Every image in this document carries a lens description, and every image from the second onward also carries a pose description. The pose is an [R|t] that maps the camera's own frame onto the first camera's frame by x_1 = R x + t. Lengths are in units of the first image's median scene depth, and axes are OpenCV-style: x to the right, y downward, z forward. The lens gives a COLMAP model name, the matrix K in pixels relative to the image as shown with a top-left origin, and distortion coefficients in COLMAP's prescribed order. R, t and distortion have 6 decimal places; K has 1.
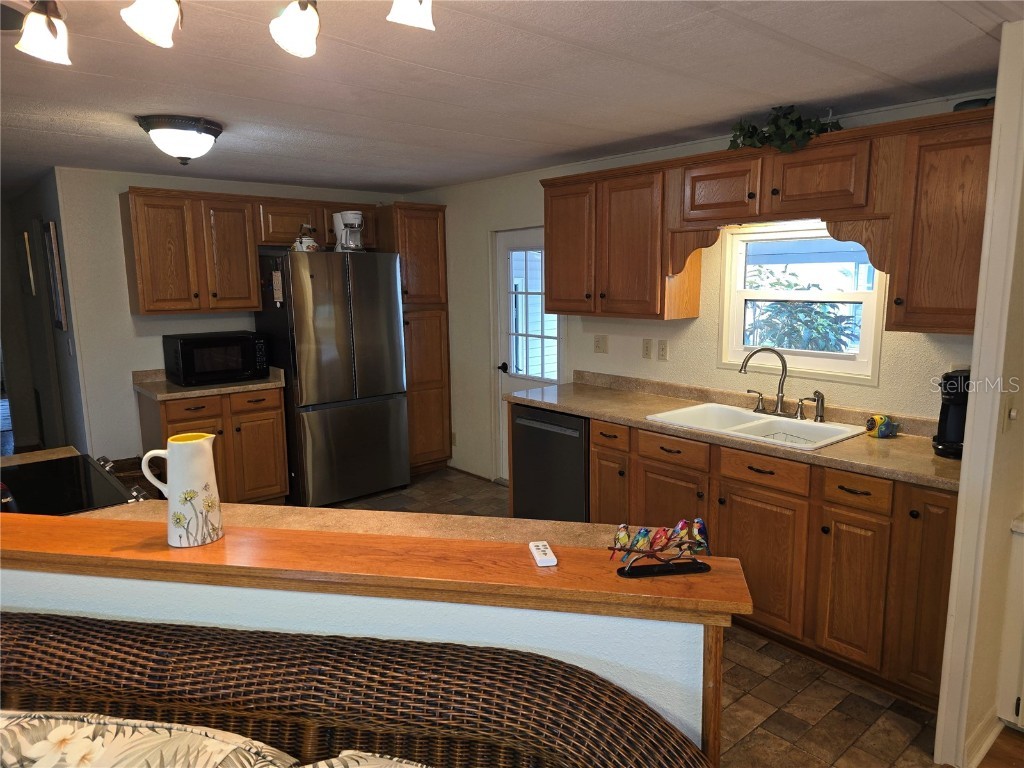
lens RADIAL K [[684.6, 0, 520.2], [0, 684.6, 388.6], [0, 0, 1]] dist [0.055428, -0.052687]
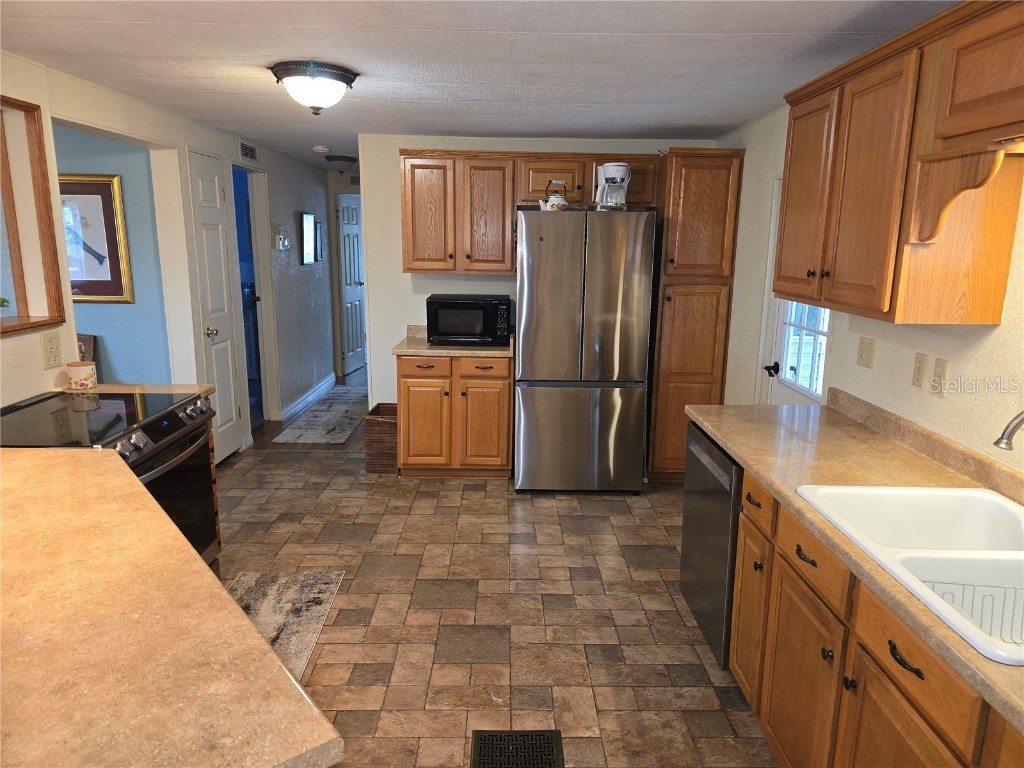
lens RADIAL K [[684.6, 0, 510.1], [0, 684.6, 387.3], [0, 0, 1]] dist [0.055428, -0.052687]
pose [[0.763062, 0.154785, -0.627517, 0.253248], [-0.128545, 0.987849, 0.087355, -0.044119], [0.633413, 0.014007, 0.773687, 0.282834]]
